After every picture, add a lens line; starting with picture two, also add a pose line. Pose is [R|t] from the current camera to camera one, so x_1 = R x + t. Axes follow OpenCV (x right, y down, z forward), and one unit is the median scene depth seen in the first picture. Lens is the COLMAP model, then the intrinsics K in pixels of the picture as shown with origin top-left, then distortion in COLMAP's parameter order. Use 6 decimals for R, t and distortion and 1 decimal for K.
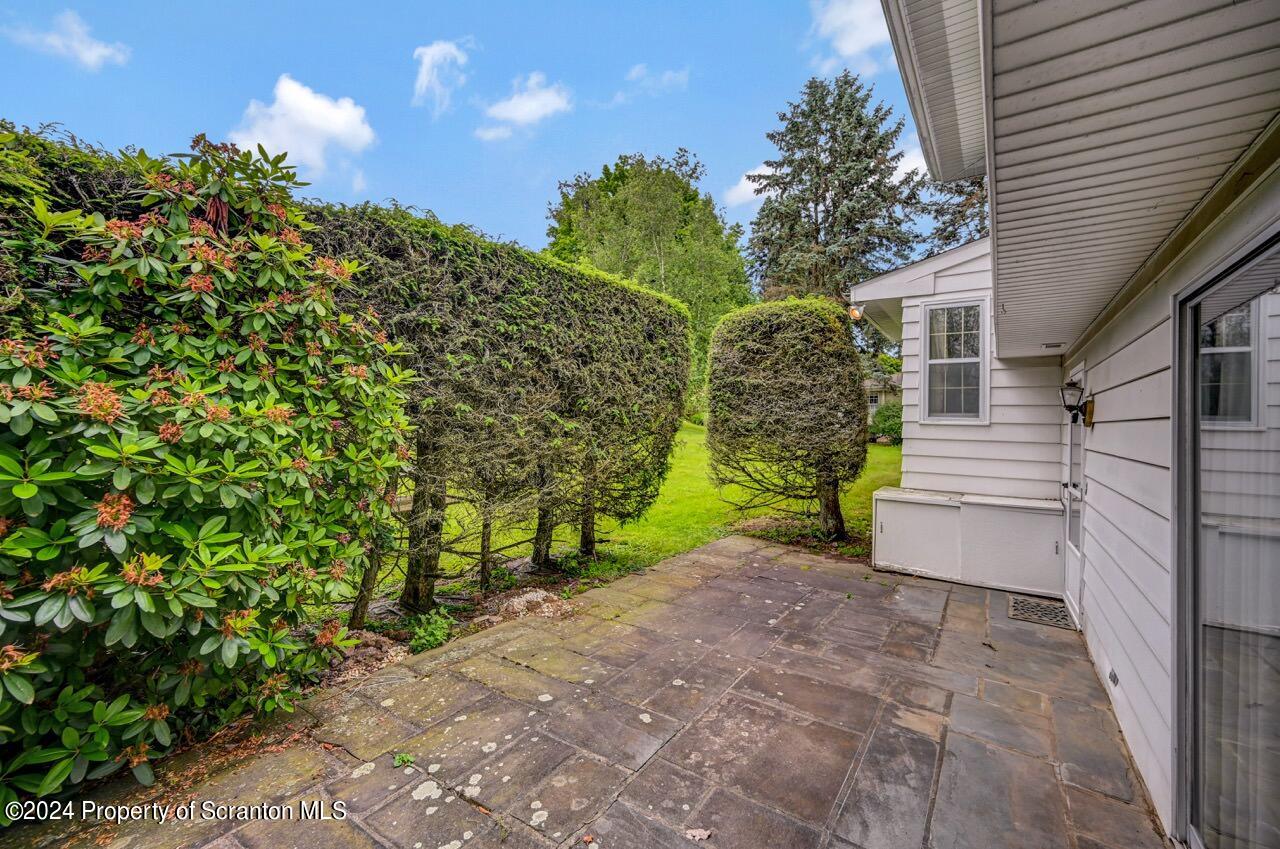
lens RADIAL K [[508.4, 0, 642.9], [0, 508.4, 424.9], [0, 0, 1]] dist [0.000856, -0.000055]
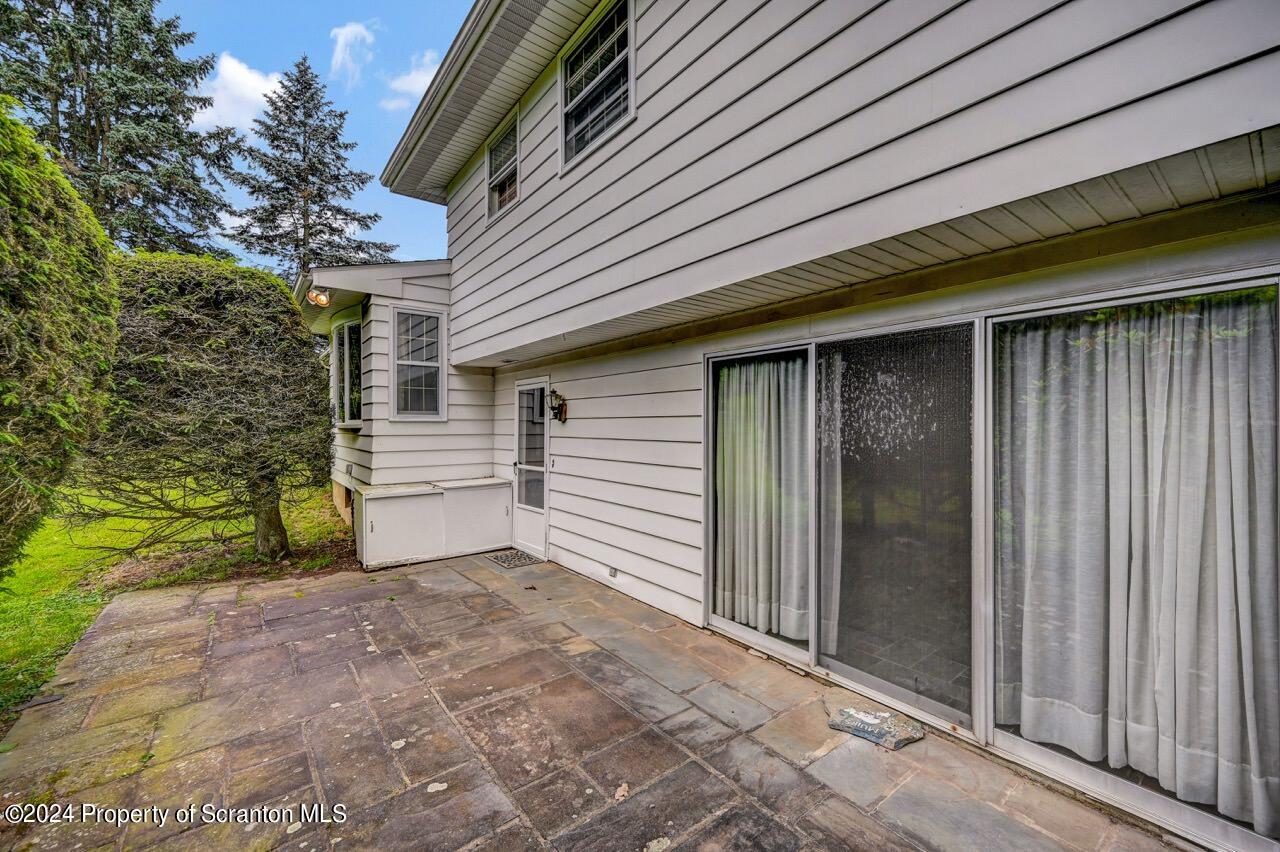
lens RADIAL K [[508.4, 0, 642.9], [0, 508.4, 426.4], [0, 0, 1]] dist [0.000856, -0.000055]
pose [[0.311884, -0.026232, 0.949758, -0.313149], [0.013480, 0.999640, 0.023183, -0.008272], [-0.950025, 0.005572, 0.312125, 0.205398]]
